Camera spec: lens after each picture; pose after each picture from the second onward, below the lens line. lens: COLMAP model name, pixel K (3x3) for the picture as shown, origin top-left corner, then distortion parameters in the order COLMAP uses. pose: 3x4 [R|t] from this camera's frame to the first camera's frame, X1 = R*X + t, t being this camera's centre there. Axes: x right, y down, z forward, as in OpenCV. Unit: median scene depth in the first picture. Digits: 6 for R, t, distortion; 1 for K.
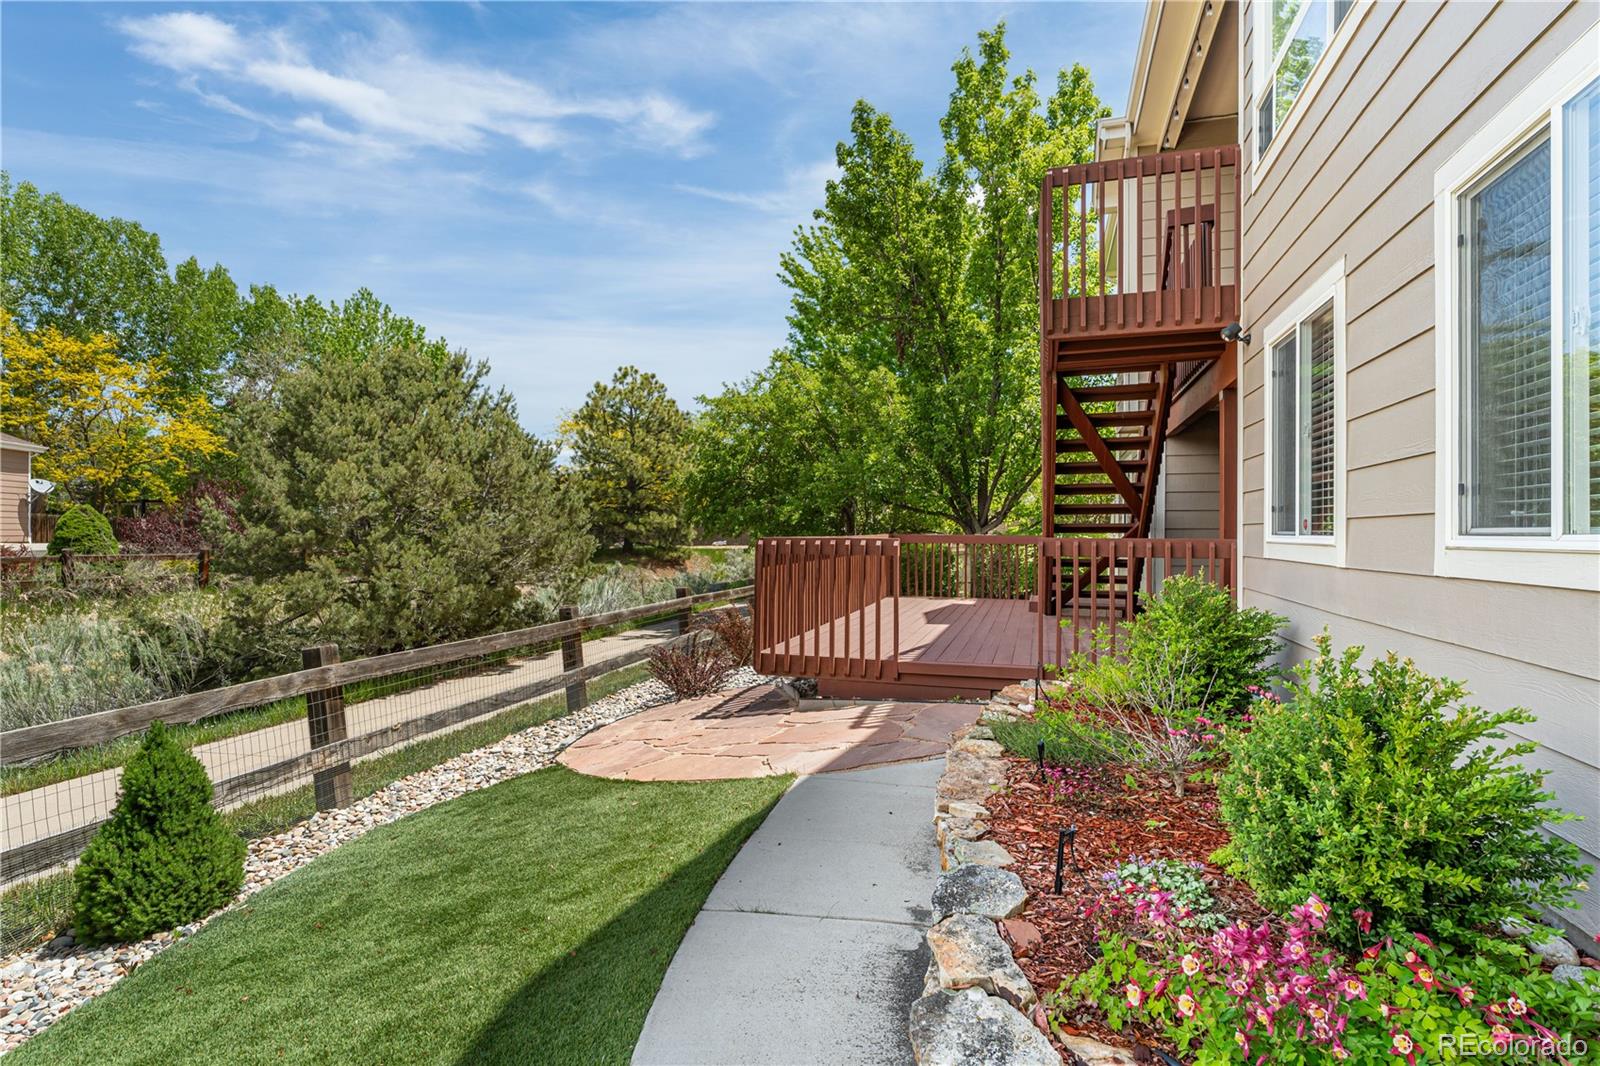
lens RADIAL K [[824.6, 0, 797.5], [0, 824.6, 534.5], [0, 0, 1]] dist [0.001936, 0.000039]
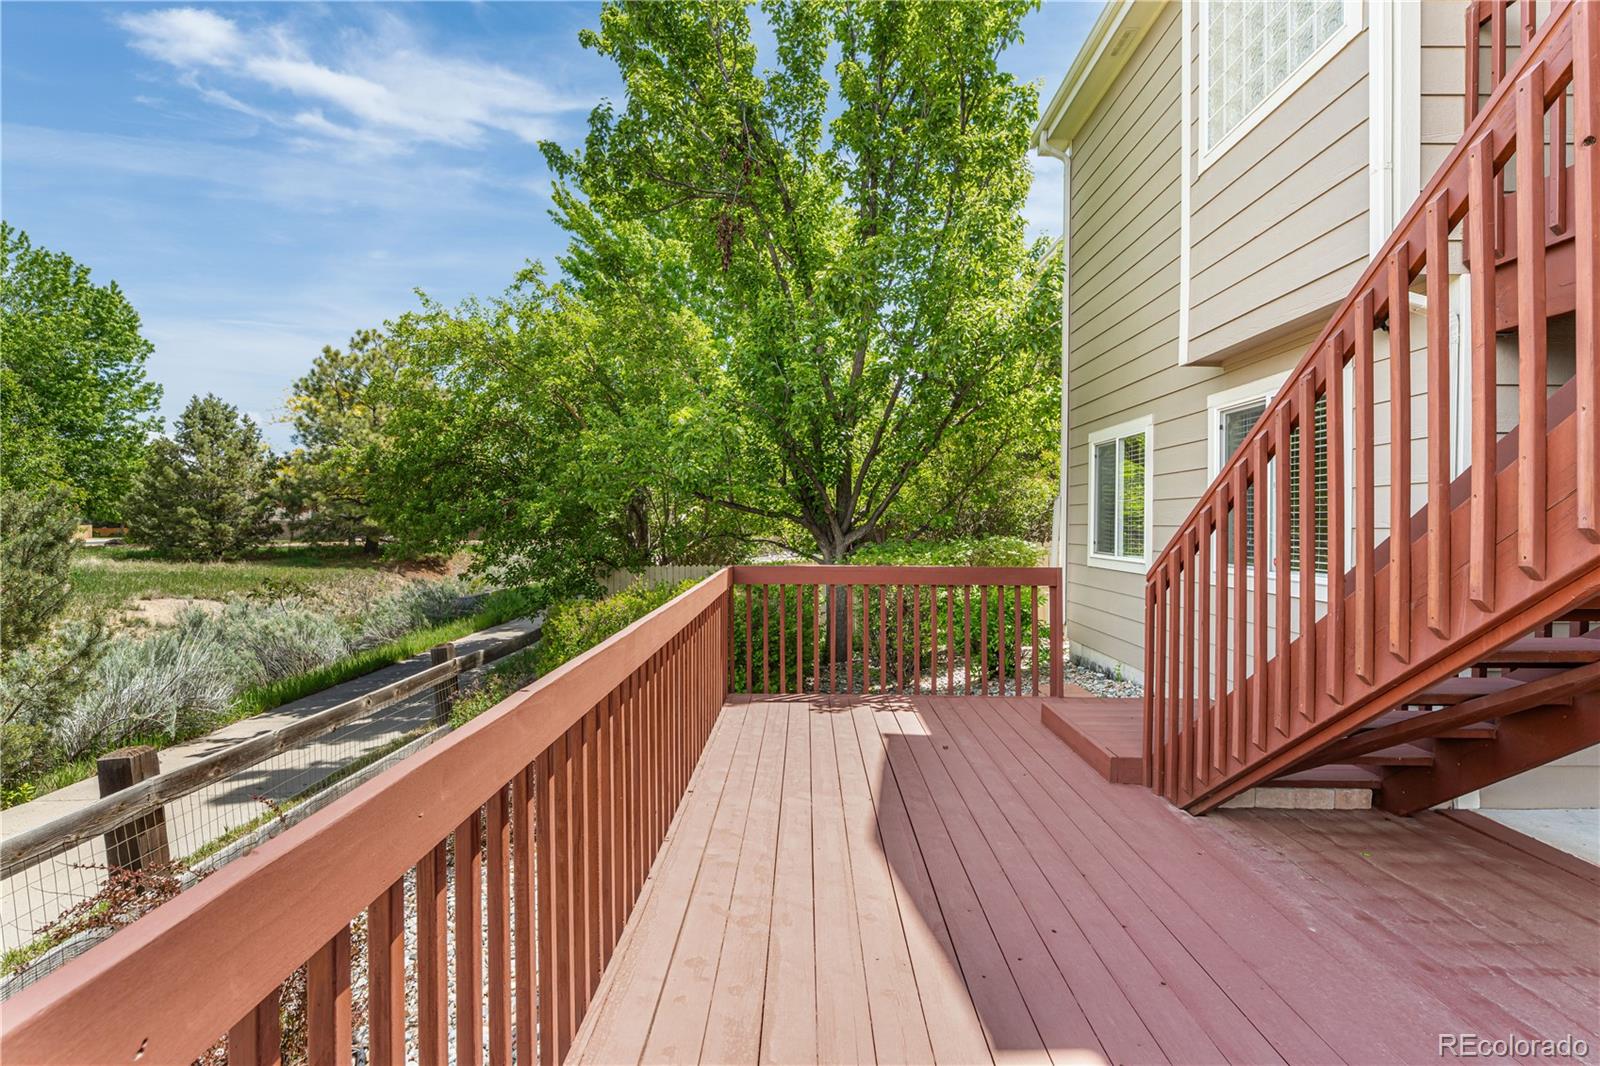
lens RADIAL K [[726.2, 0, 802.9], [0, 726.2, 533.5], [0, 0, 1]] dist [-0.001152, -0.000197]
pose [[0.960399, -0.005588, 0.278572, 0.011423], [0.001687, 0.999897, 0.014239, -0.007720], [-0.278623, -0.013205, 0.960310, 0.180333]]
